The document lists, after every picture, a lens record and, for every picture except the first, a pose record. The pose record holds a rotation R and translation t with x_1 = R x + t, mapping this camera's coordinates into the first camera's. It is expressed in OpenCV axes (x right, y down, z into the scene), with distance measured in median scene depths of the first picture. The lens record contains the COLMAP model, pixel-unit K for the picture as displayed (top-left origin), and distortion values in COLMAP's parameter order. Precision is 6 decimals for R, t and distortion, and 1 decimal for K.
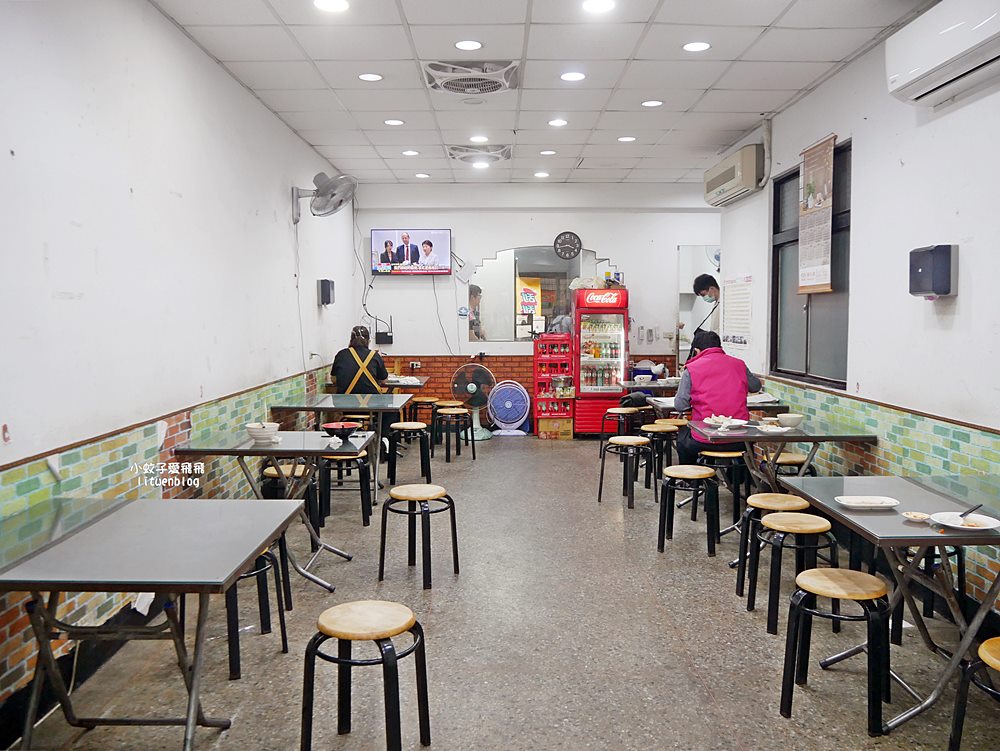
lens RADIAL K [[858.5, 0, 500.5], [0, 858.5, 377.2], [0, 0, 1]] dist [-0.007403, 0.006447]
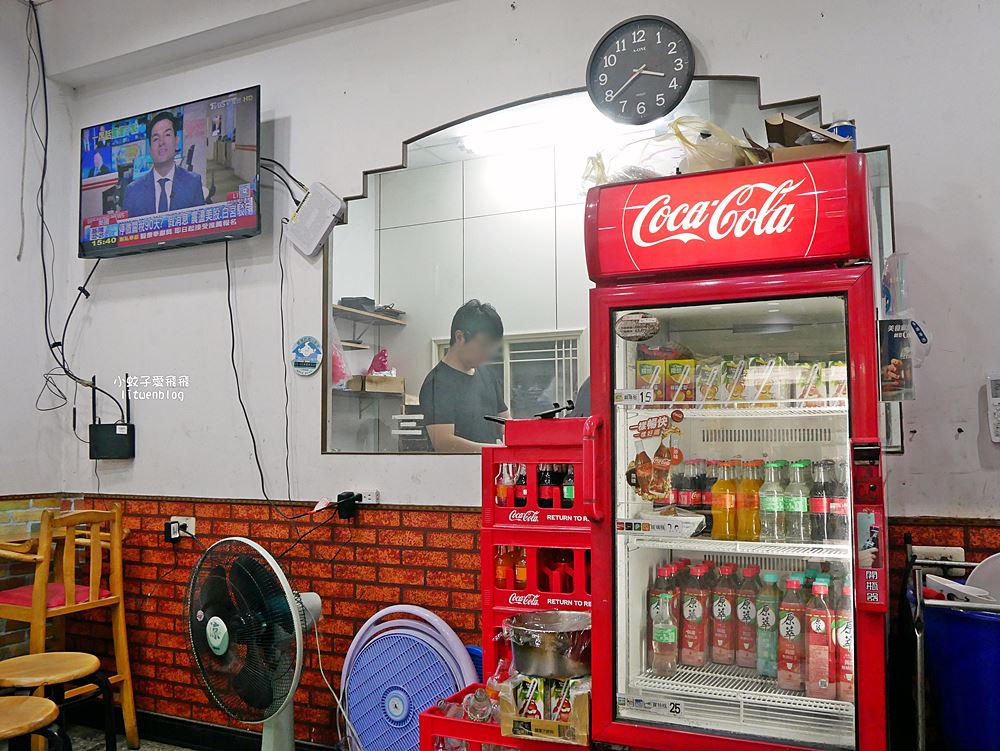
lens RADIAL K [[858.5, 0, 499.1], [0, 858.5, 376.1], [0, 0, 1]] dist [-0.007403, 0.006447]
pose [[0.891086, -0.036033, -0.452402, 0.153574], [-0.036417, 0.987951, -0.150420, -0.026593], [0.452371, 0.150512, 0.879037, 0.784815]]
